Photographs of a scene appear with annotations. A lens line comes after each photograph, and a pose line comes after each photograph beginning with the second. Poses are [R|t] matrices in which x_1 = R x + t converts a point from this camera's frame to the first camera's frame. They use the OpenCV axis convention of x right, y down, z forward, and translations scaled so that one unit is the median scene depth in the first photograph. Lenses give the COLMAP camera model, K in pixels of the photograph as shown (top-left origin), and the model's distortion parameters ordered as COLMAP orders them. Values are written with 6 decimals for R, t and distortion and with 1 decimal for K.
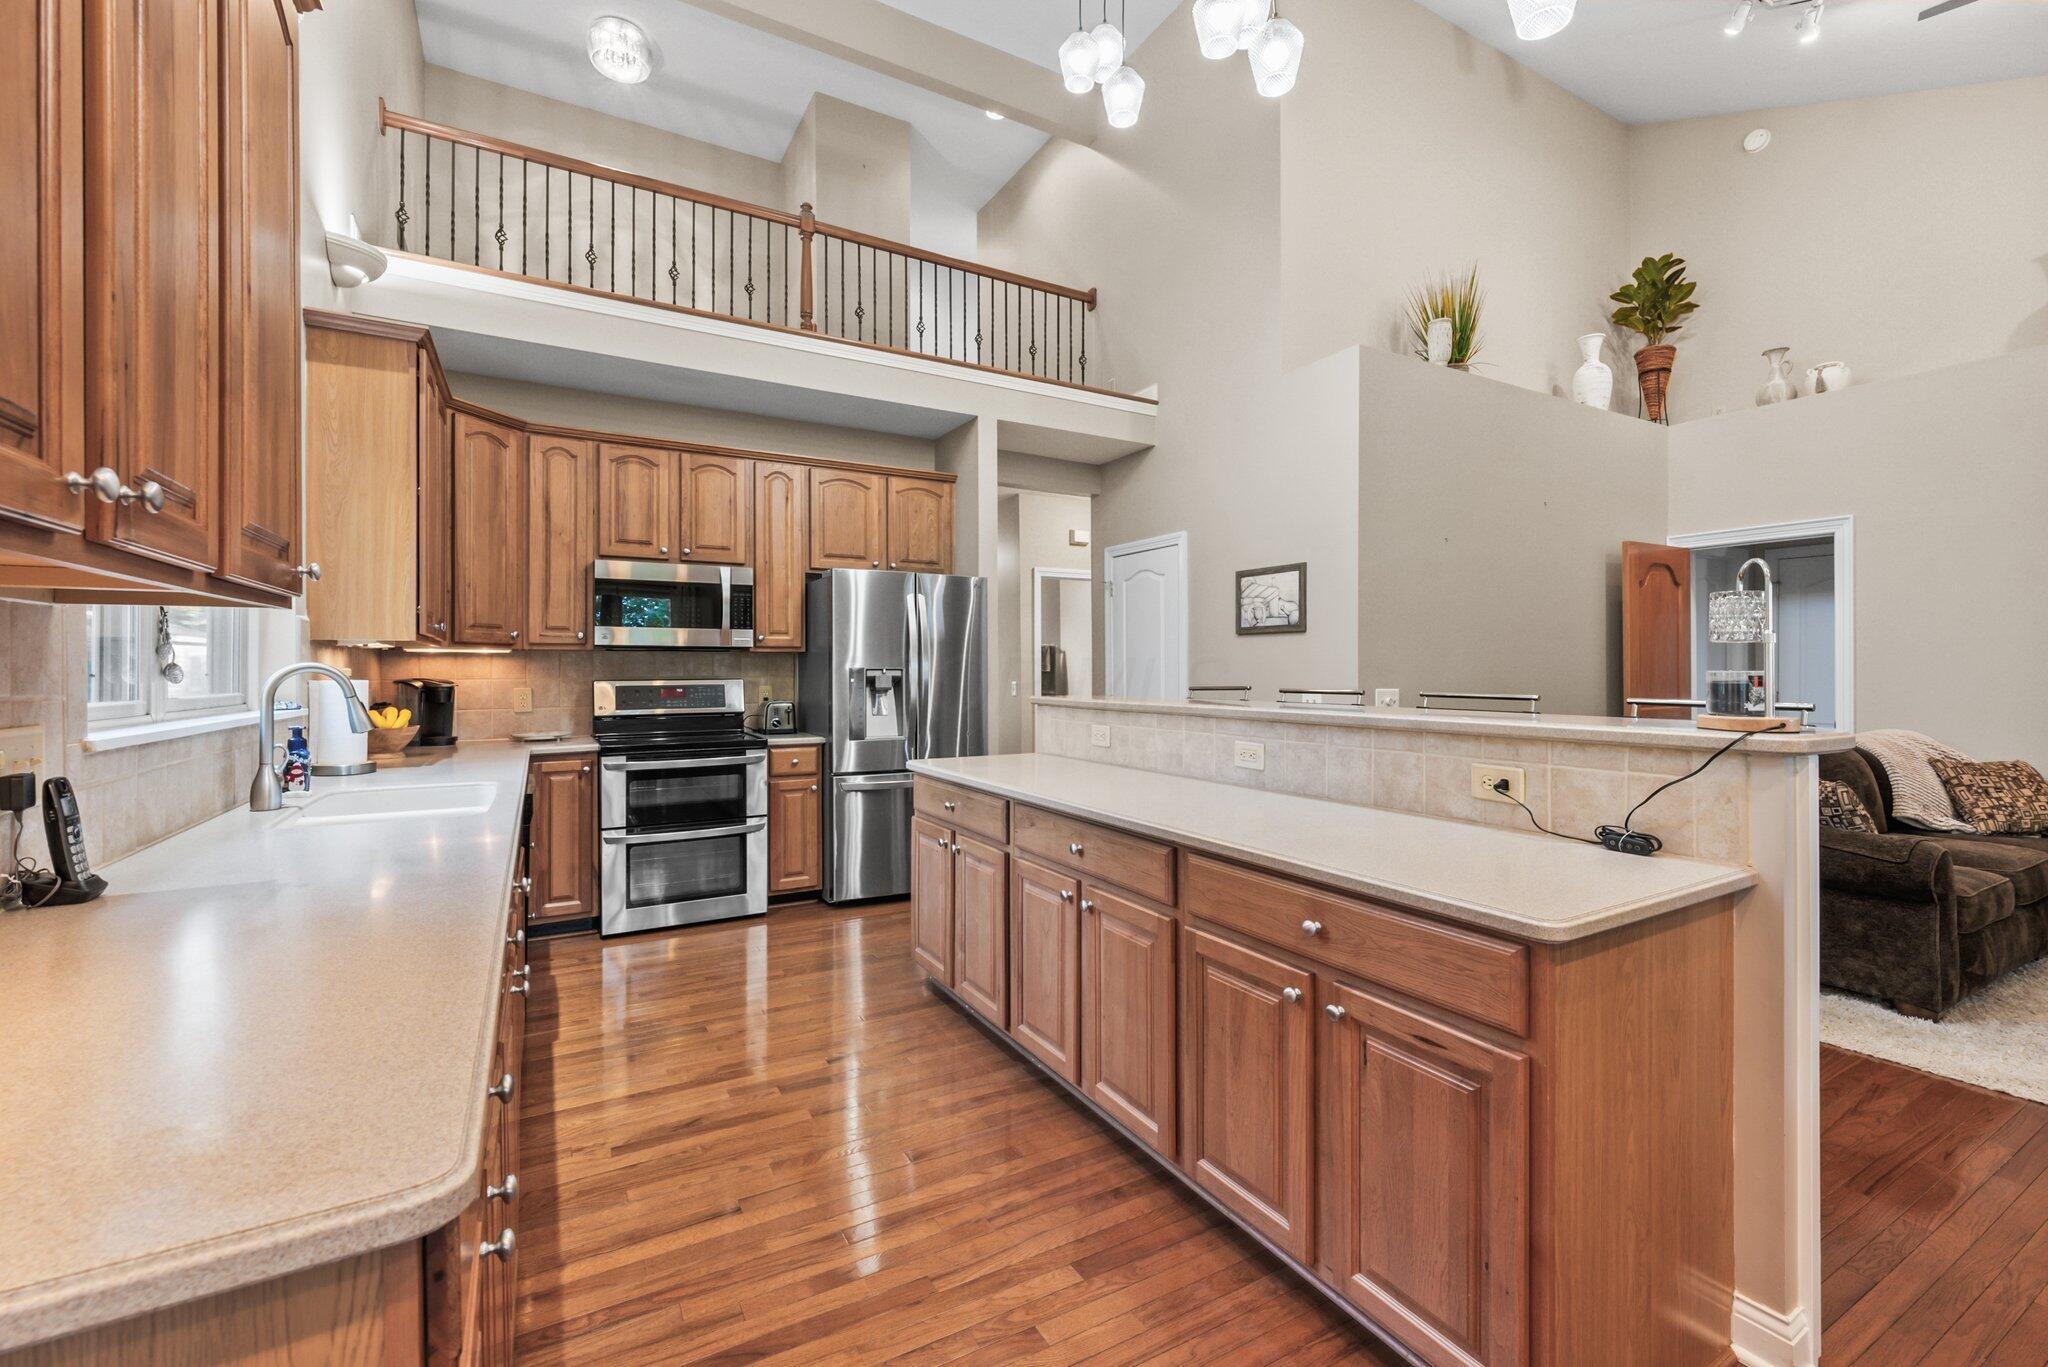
lens RADIAL K [[846.5, 0, 1021.7], [0, 846.5, 675.4], [0, 0, 1]] dist [-0.000676, -0.000481]
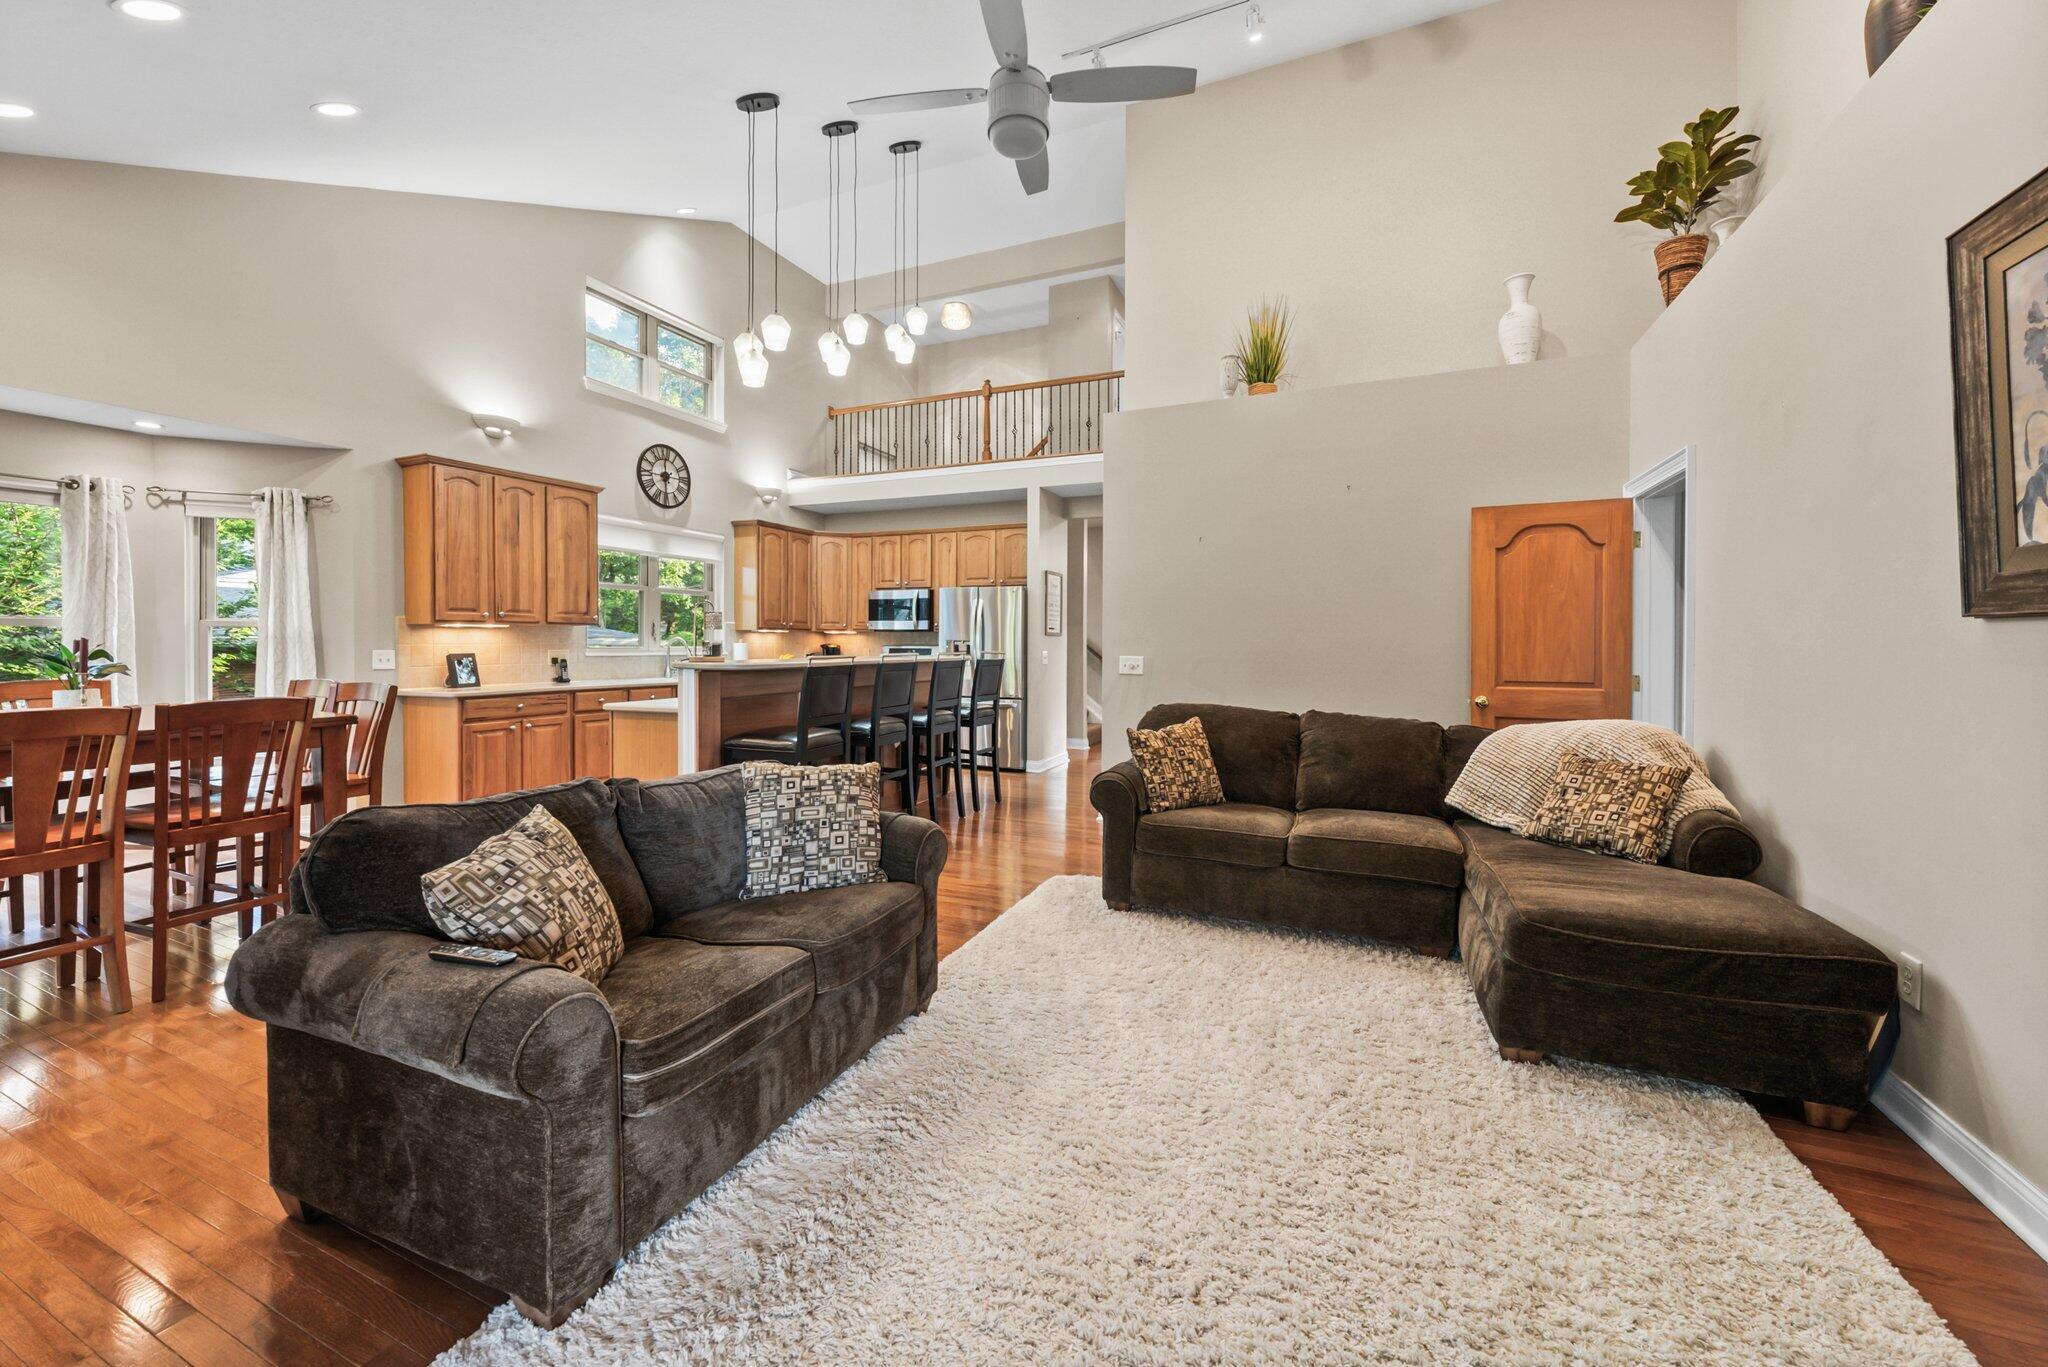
lens RADIAL K [[768.6, 0, 1036.5], [0, 768.6, 652.6], [0, 0, 1]] dist [0.002782, 0.000072]
pose [[0.617452, 0.016645, -0.786432, 1.322234], [-0.013674, 0.999852, 0.010426, -0.000815], [0.786490, 0.004316, 0.617589, 0.107467]]
